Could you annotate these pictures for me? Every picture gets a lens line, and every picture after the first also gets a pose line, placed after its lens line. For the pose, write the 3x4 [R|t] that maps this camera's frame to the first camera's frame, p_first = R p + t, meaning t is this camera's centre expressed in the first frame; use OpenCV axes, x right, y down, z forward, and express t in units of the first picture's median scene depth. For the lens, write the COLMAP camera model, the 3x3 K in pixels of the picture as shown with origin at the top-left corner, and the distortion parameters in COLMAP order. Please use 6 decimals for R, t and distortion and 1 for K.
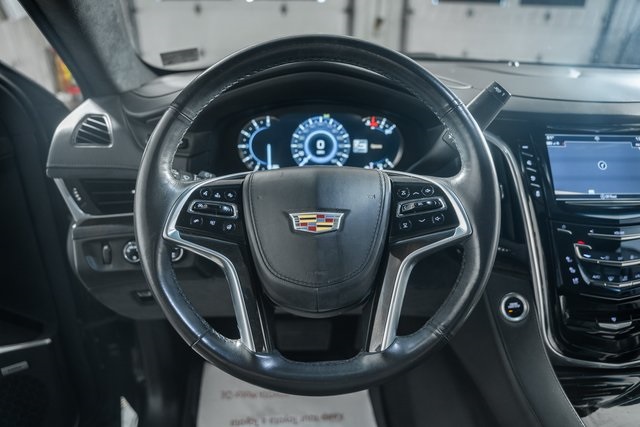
lens RADIAL K [[476.4, 0, 320.8], [0, 476.4, 210.9], [0, 0, 1]] dist [-0.158913, 0.098902]
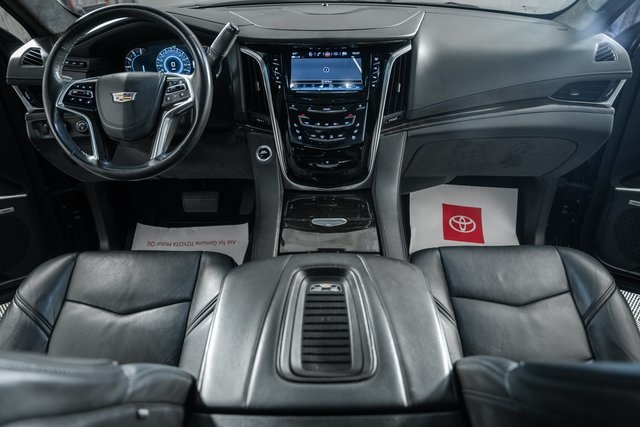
lens RADIAL K [[476.4, 0, 324.1], [0, 476.4, 217.4], [0, 0, 1]] dist [-0.158913, 0.098902]
pose [[0.999358, 0.003999, -0.035591, 0.705255], [0.000831, 0.990891, 0.134665, 0.207246], [0.035806, -0.134609, 0.990252, -0.774782]]
